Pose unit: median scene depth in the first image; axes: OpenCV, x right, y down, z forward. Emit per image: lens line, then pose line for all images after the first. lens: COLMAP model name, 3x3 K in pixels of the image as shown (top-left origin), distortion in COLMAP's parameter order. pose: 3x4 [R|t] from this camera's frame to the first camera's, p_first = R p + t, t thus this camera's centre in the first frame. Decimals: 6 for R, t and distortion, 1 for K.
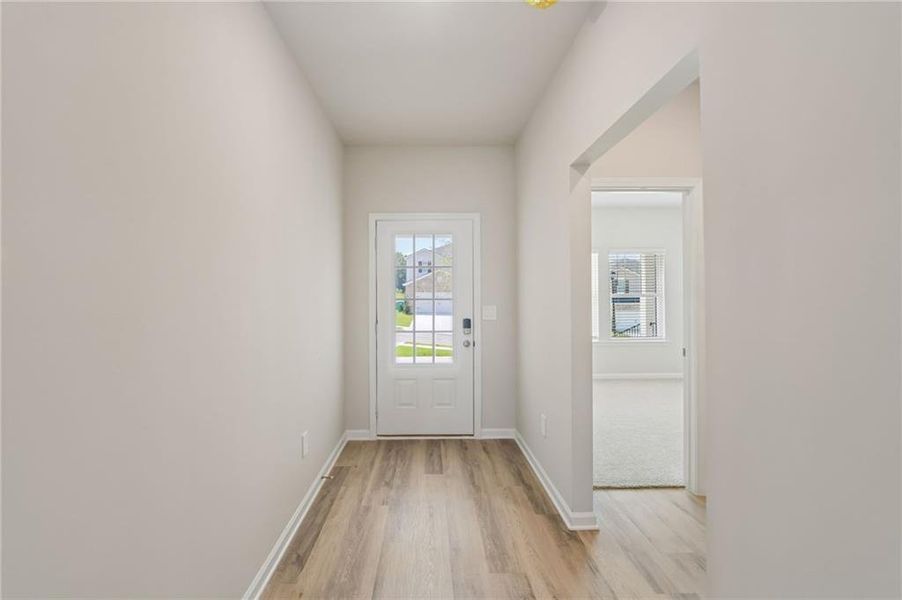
lens RADIAL K [[373.9, 0, 448.8], [0, 373.9, 299.0], [0, 0, 1]] dist [-0.005934, -0.000413]
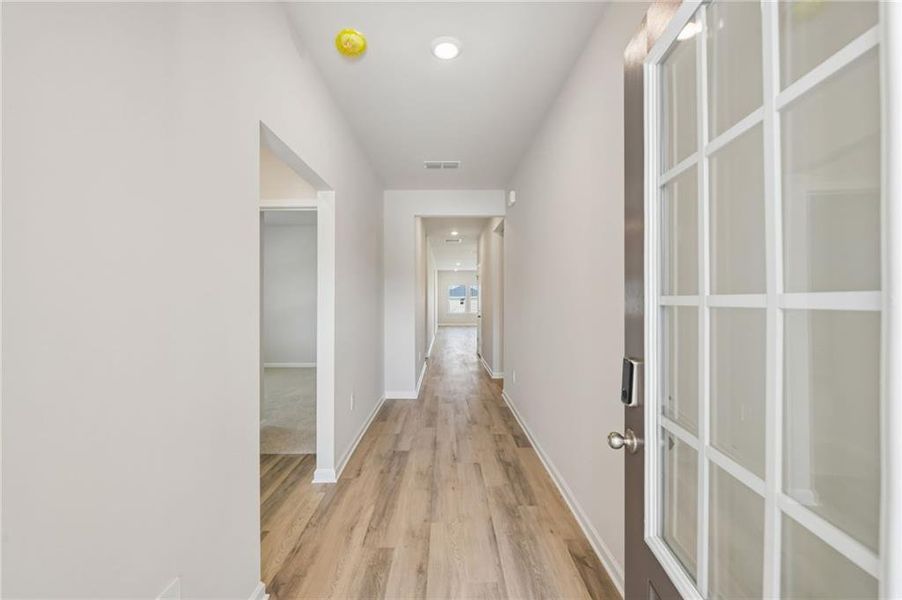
lens RADIAL K [[373.9, 0, 448.8], [0, 373.9, 299.0], [0, 0, 1]] dist [-0.005934, -0.000413]
pose [[-0.998889, 0.005284, 0.046833, -0.101900], [0.005360, 0.999985, 0.001500, 0.004767], [-0.046824, 0.001749, -0.998902, 2.031762]]
